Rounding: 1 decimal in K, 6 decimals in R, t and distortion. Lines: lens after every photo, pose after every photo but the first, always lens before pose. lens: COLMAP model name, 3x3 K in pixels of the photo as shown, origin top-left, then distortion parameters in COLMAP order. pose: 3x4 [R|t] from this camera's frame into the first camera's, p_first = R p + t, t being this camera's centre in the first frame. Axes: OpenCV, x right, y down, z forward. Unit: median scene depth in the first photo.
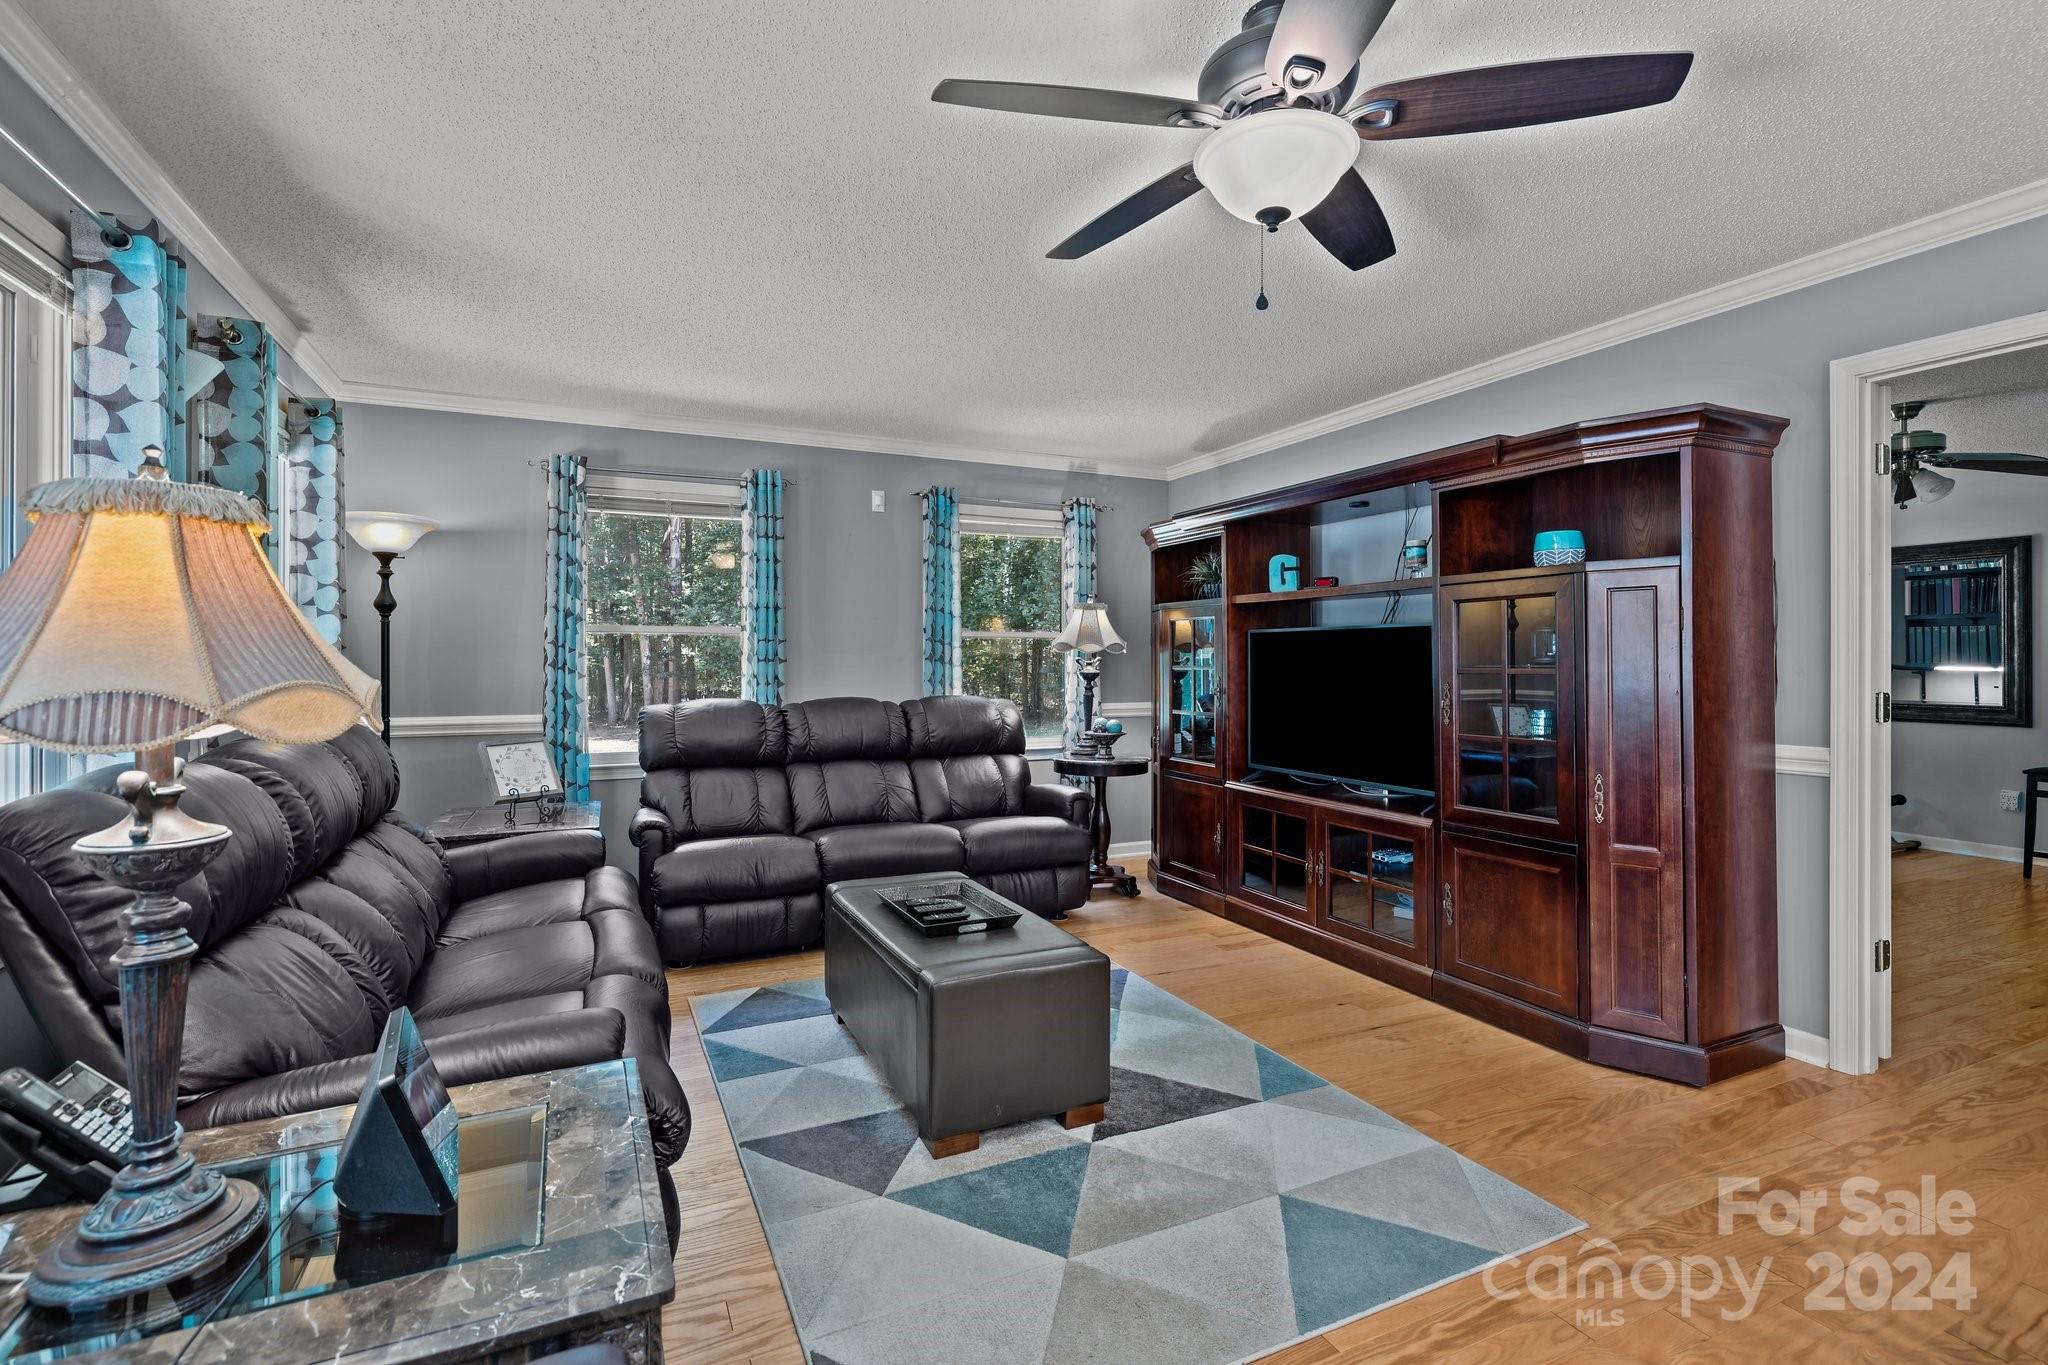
lens RADIAL K [[933.6, 0, 1013.4], [0, 933.6, 667.4], [0, 0, 1]] dist [-0.001047, 0.000158]
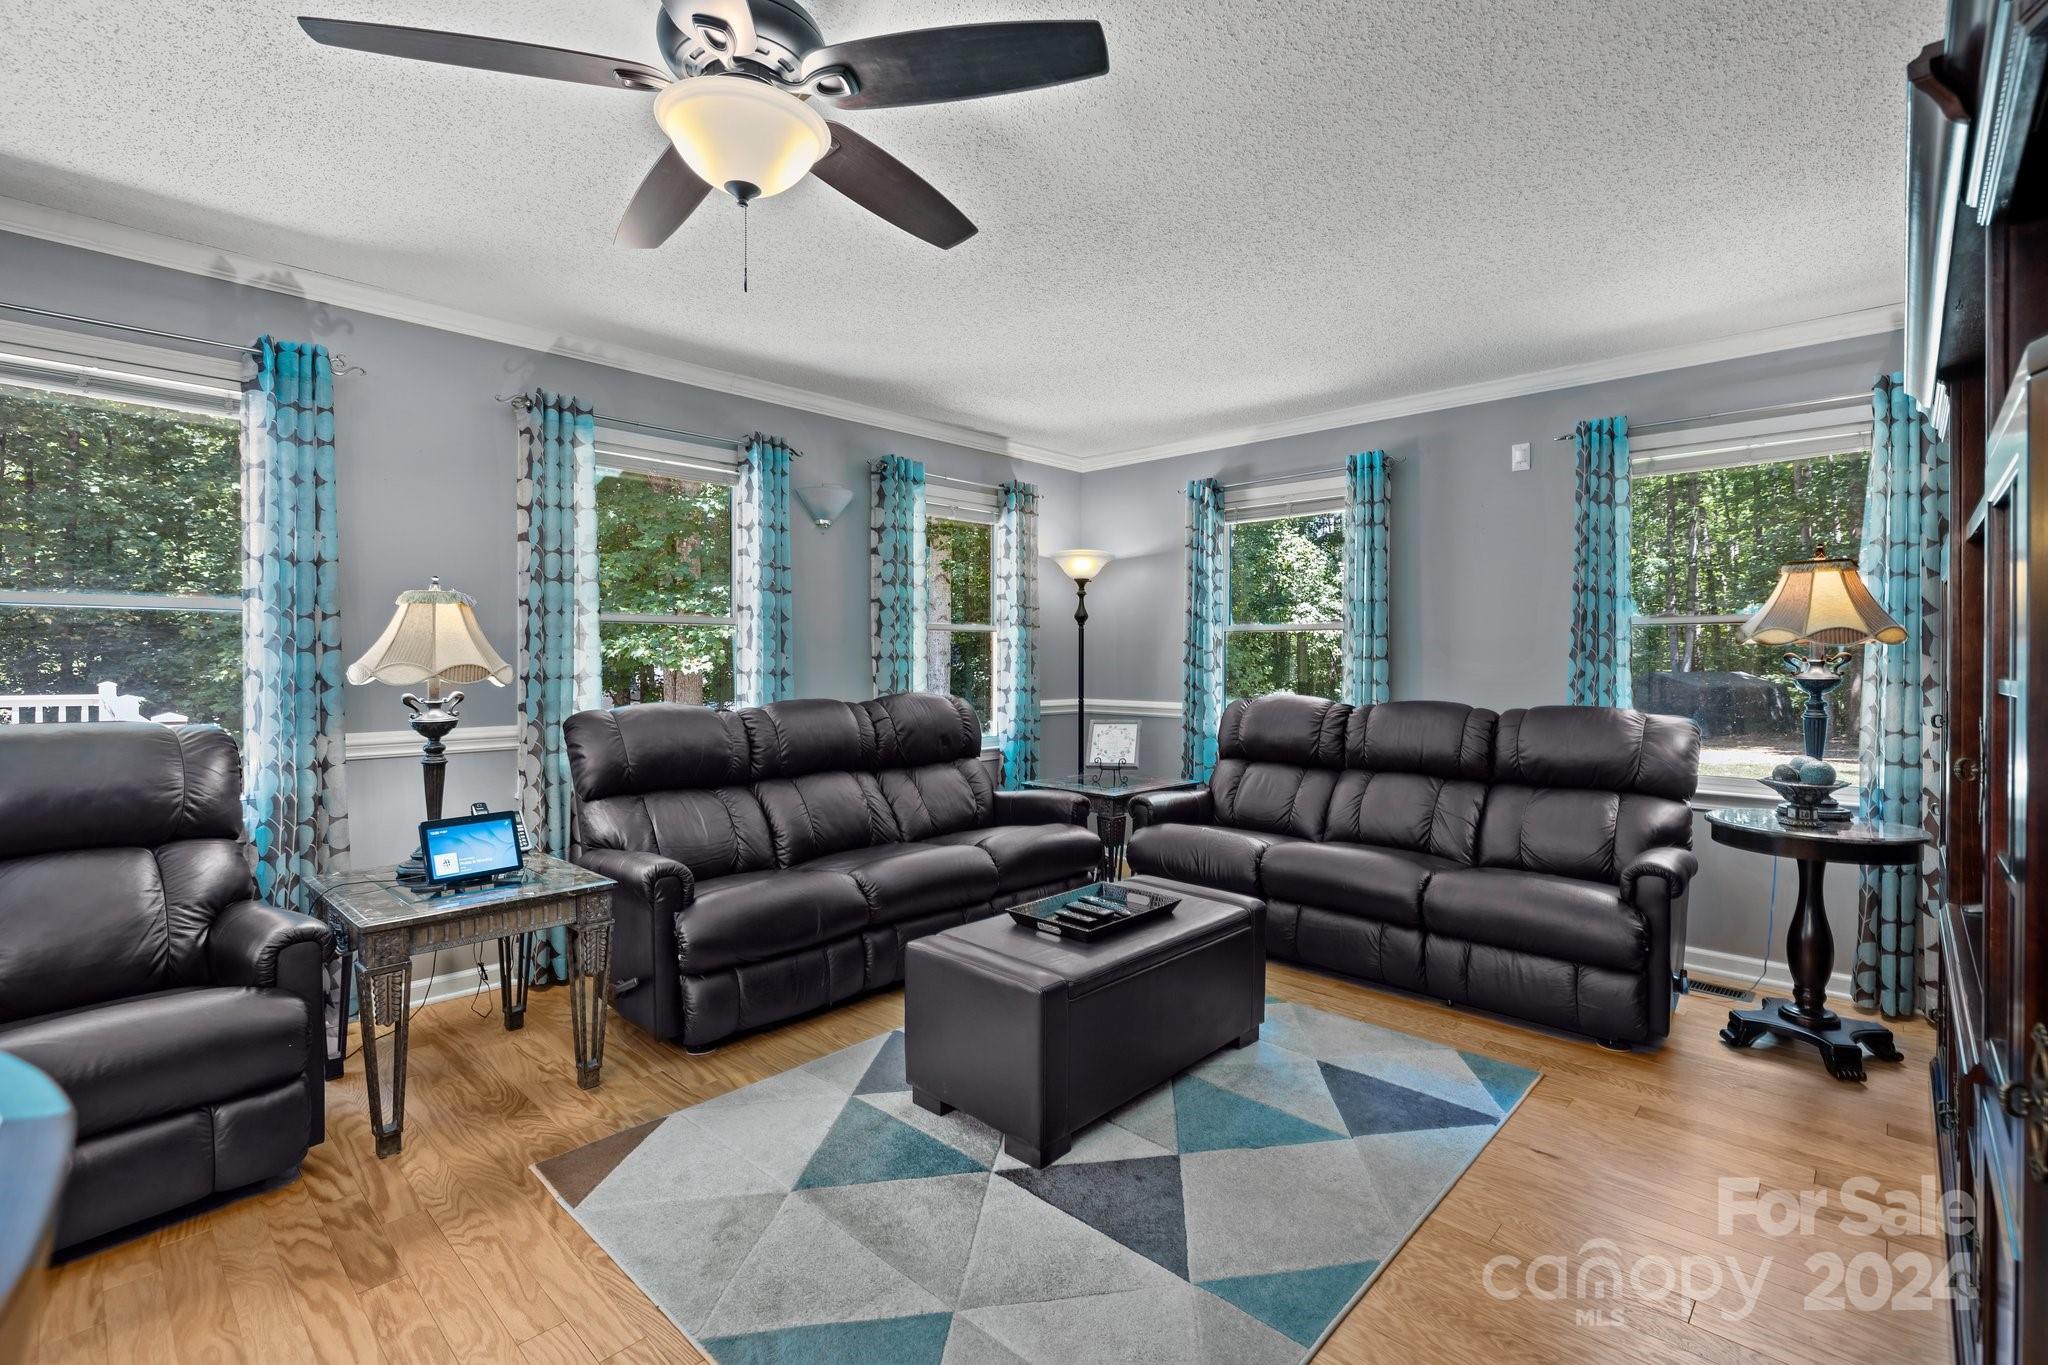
lens RADIAL K [[933.6, 0, 1014.2], [0, 933.6, 668.0], [0, 0, 1]] dist [-0.001047, 0.000158]
pose [[0.360899, 0.010647, -0.932544, 0.562924], [-0.010427, 0.999918, 0.007381, -0.000381], [0.932547, 0.007059, 0.360980, 0.401224]]
